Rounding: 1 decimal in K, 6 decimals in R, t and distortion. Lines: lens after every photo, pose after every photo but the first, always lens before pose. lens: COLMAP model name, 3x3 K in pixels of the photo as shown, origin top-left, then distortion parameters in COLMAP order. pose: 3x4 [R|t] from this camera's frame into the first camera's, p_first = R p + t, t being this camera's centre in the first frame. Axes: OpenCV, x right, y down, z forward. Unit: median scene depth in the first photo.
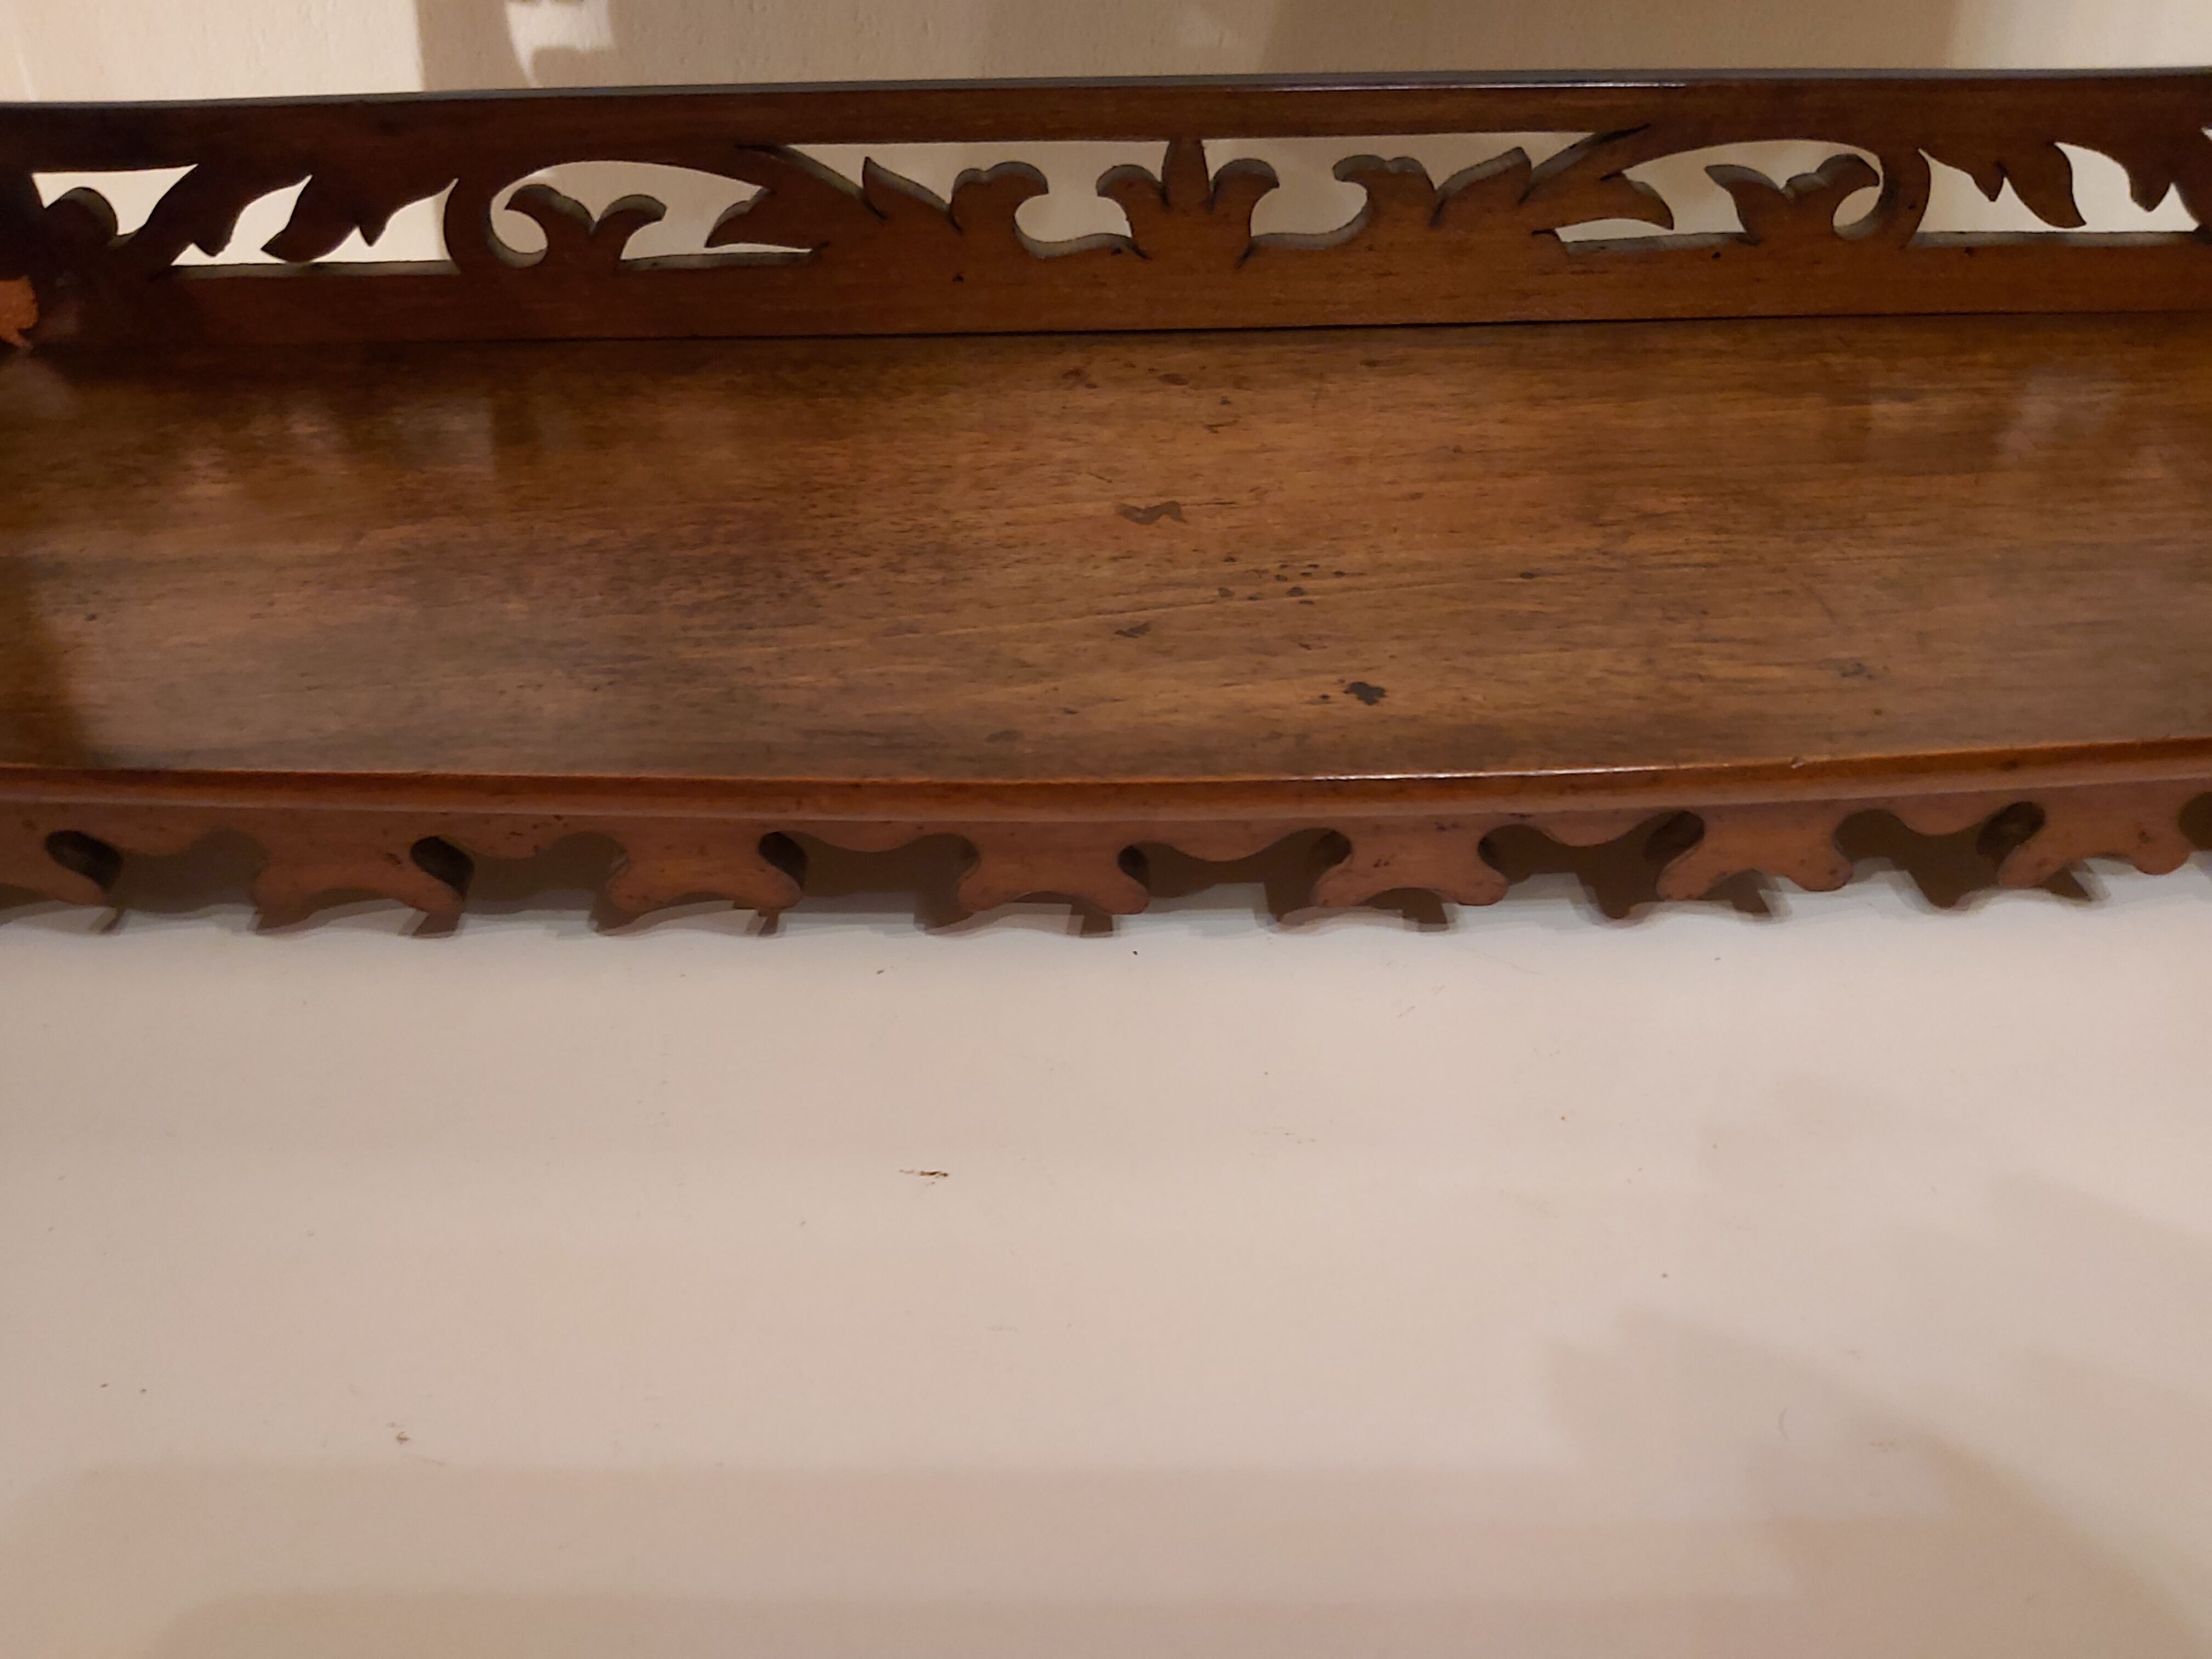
lens RADIAL K [[1728.0, 0, 1050.5], [0, 1728.0, 832.2], [0, 0, 1]] dist [0.040839, -0.080255]
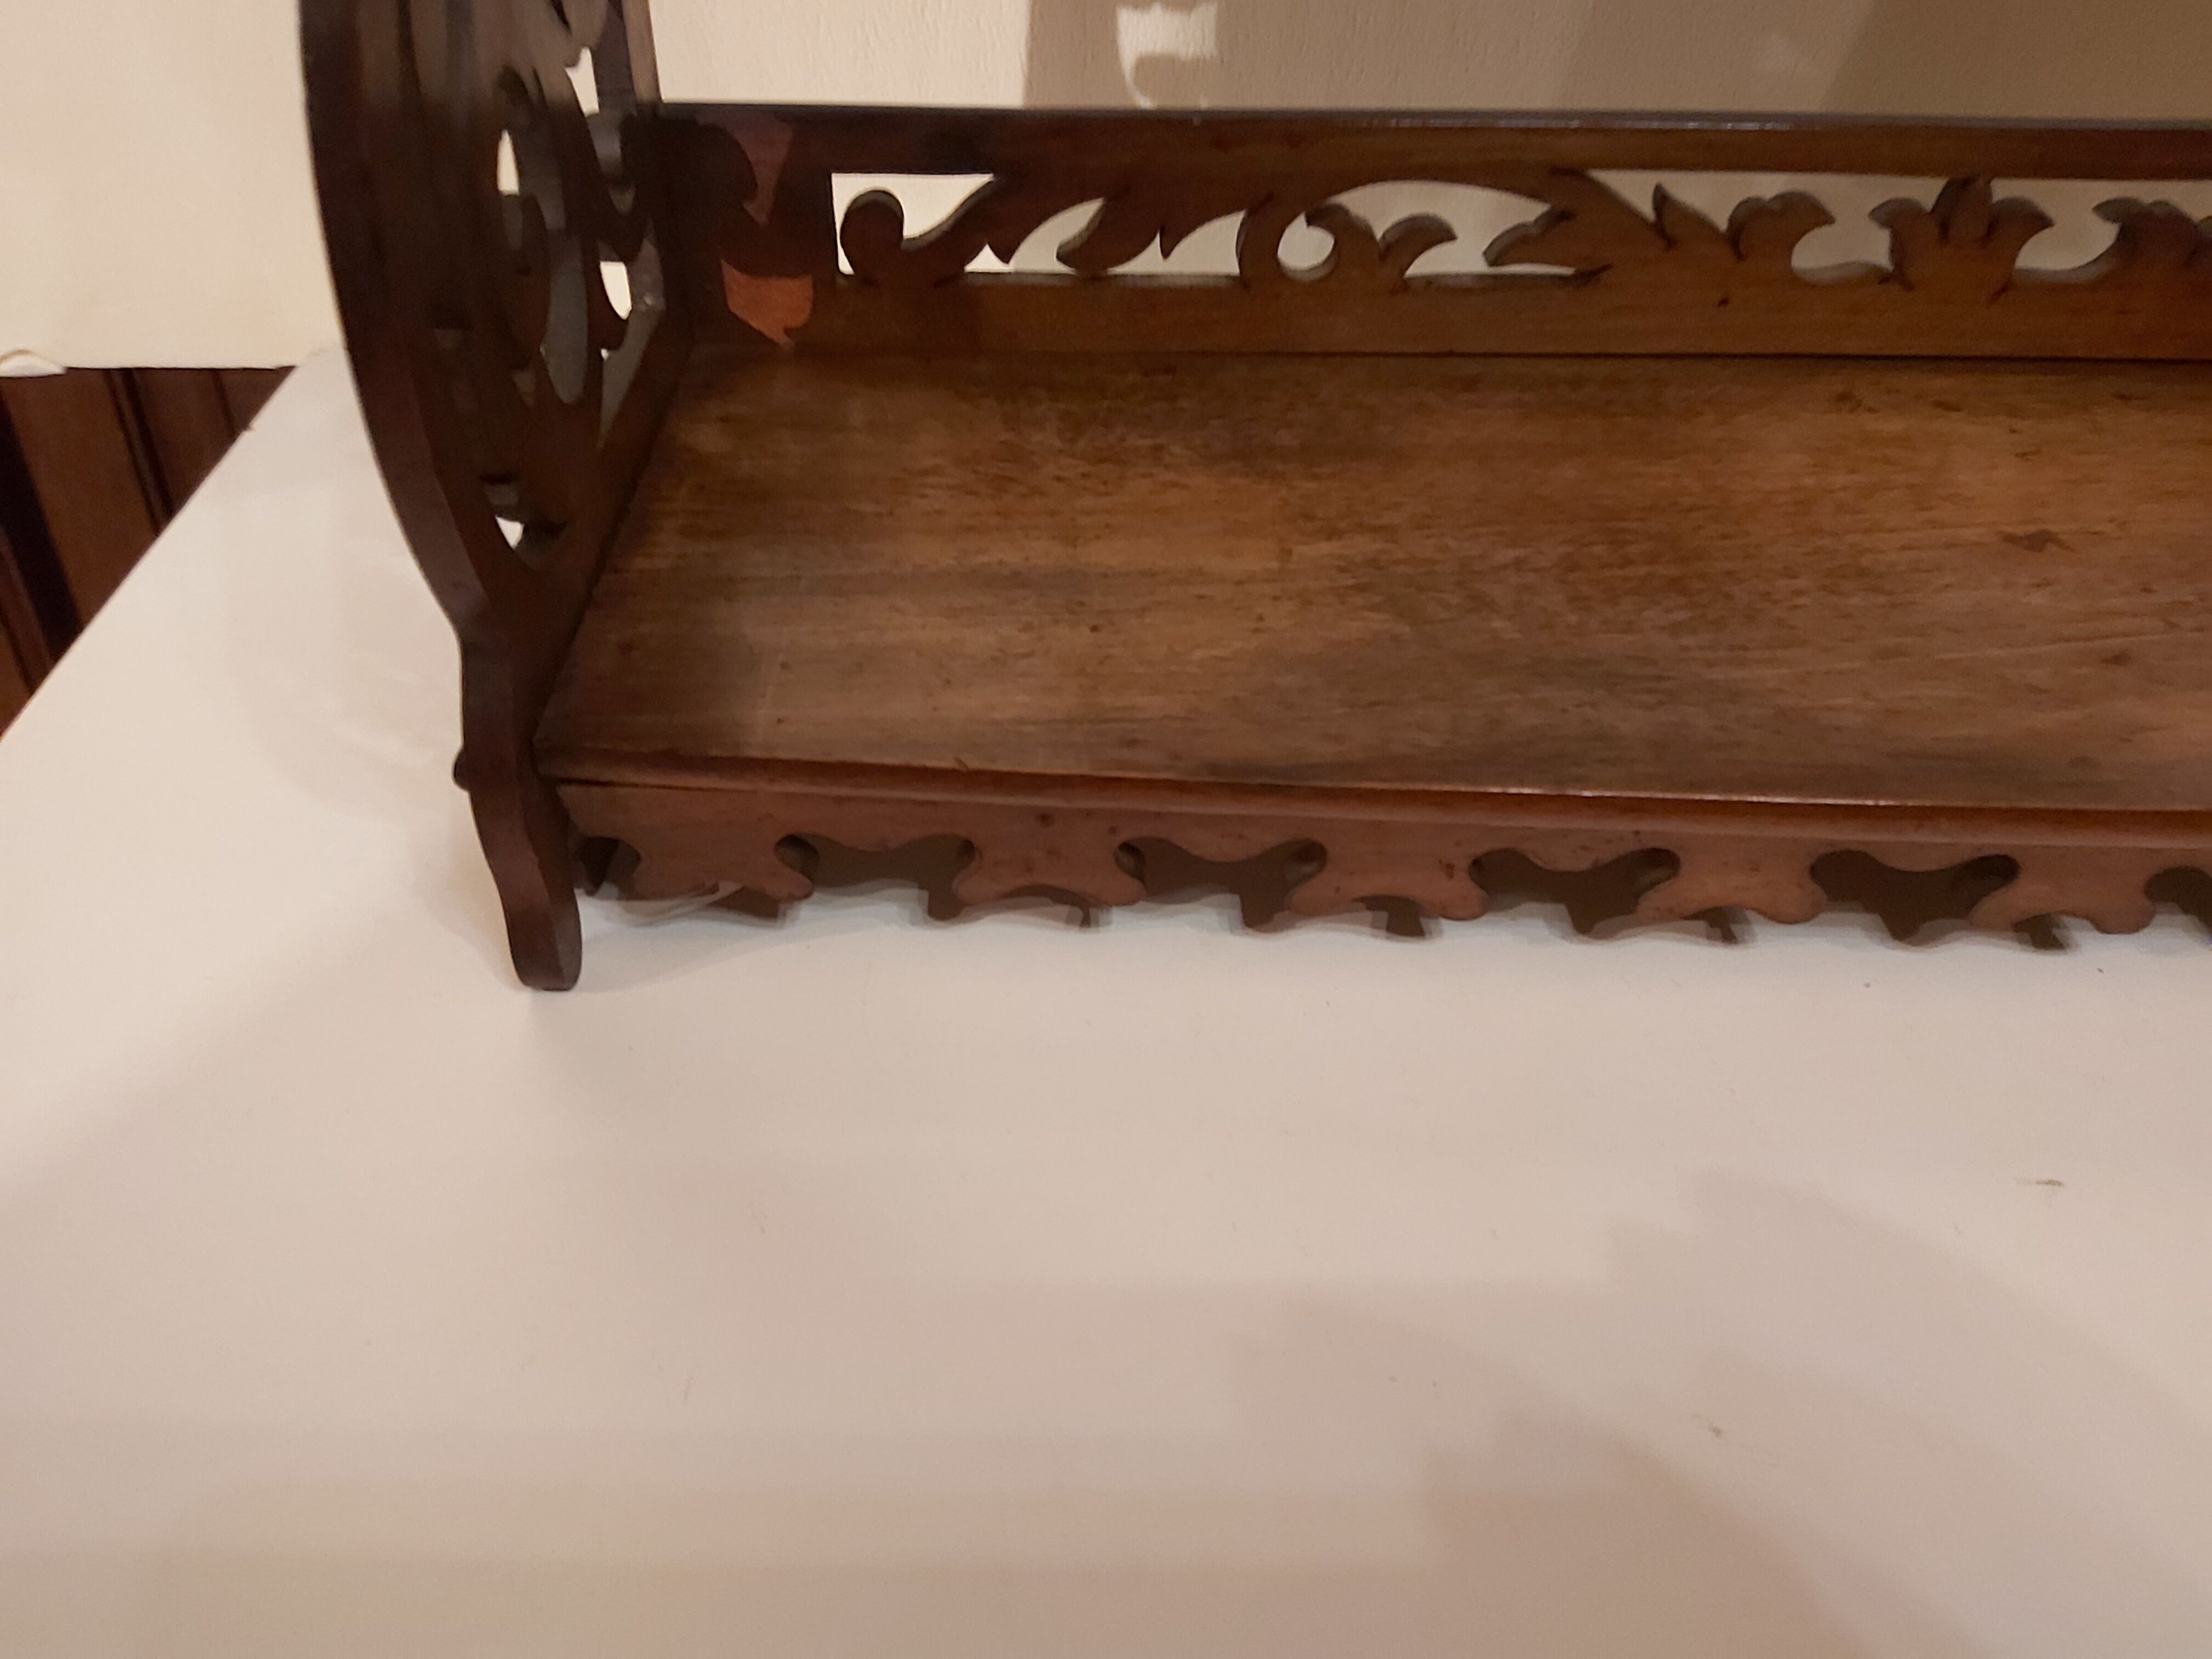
lens RADIAL K [[1728.0, 0, 1045.8], [0, 1728.0, 814.4], [0, 0, 1]] dist [0.040839, -0.080255]
pose [[0.999643, 0.019596, 0.018137, -0.474666], [-0.019416, 0.999761, -0.010018, -0.001893], [-0.018329, 0.009663, 0.999785, -0.008284]]
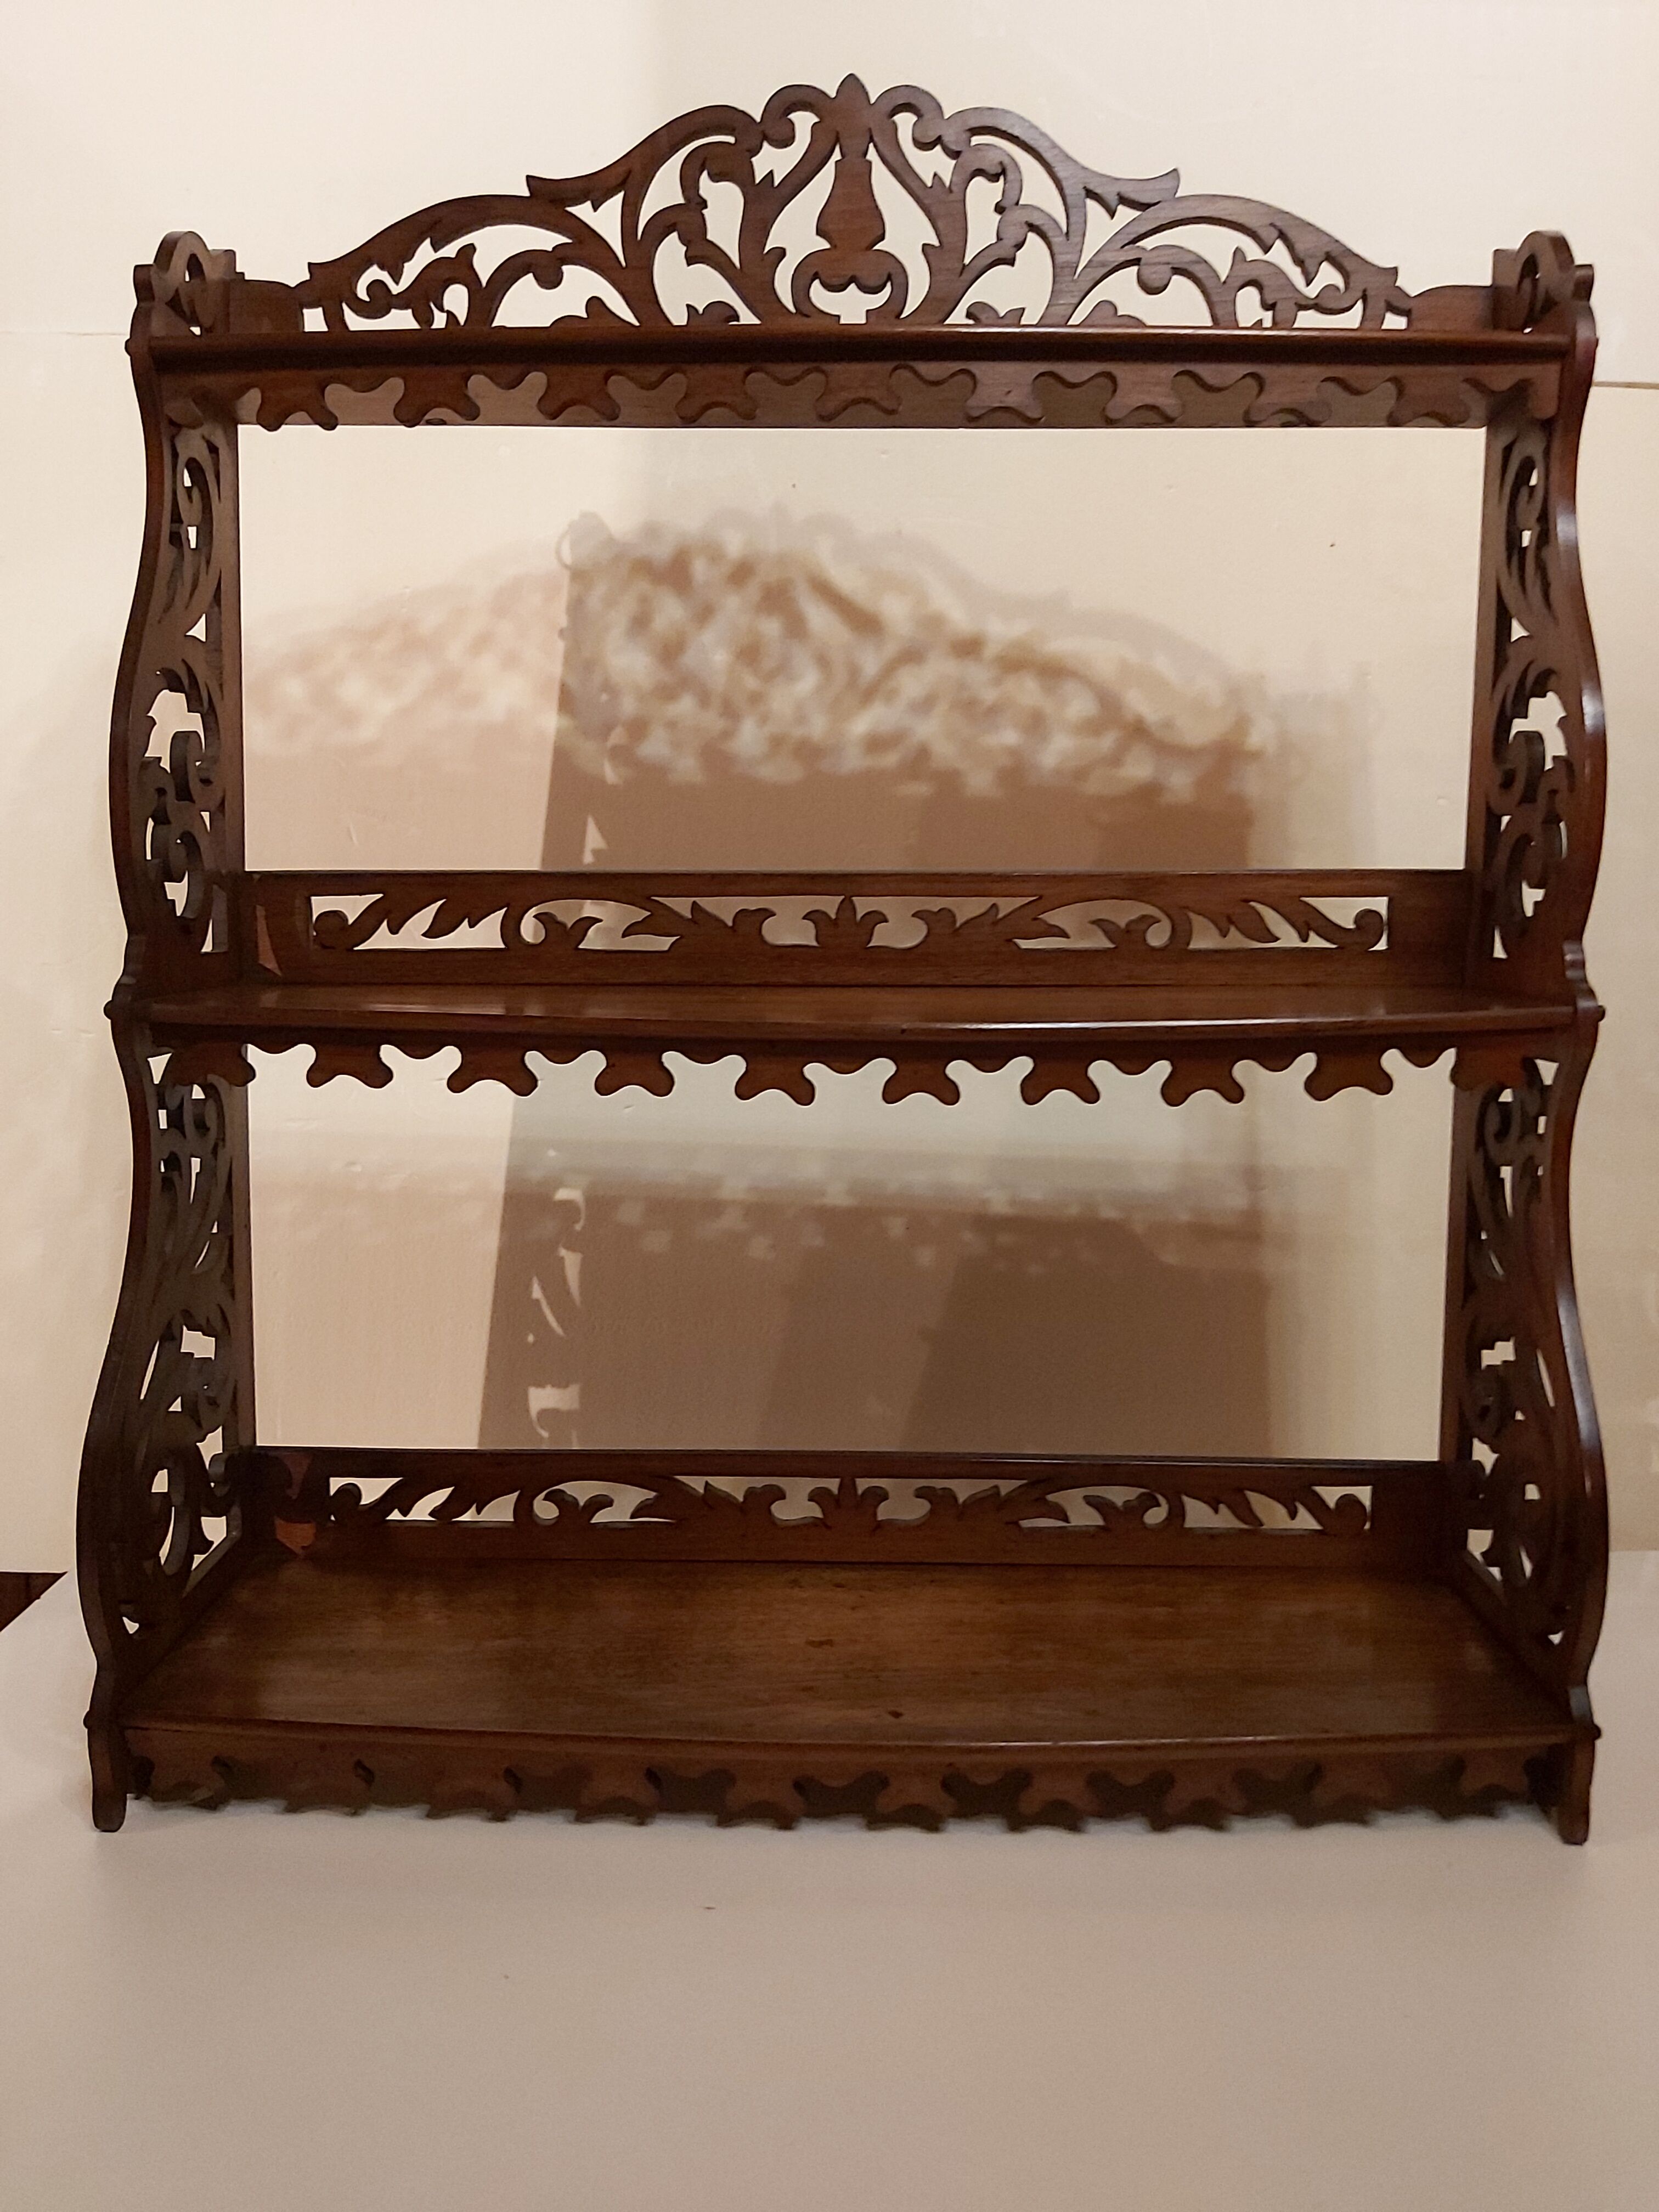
lens RADIAL K [[1728.0, 0, 859.7], [0, 1728.0, 1030.6], [0, 0, 1]] dist [0.040839, -0.080255]
pose [[0.999552, 0.029930, 0.000633, 0.074064], [-0.024827, 0.840570, -0.541133, 0.328941], [-0.016728, 0.540875, 0.840937, -1.203648]]
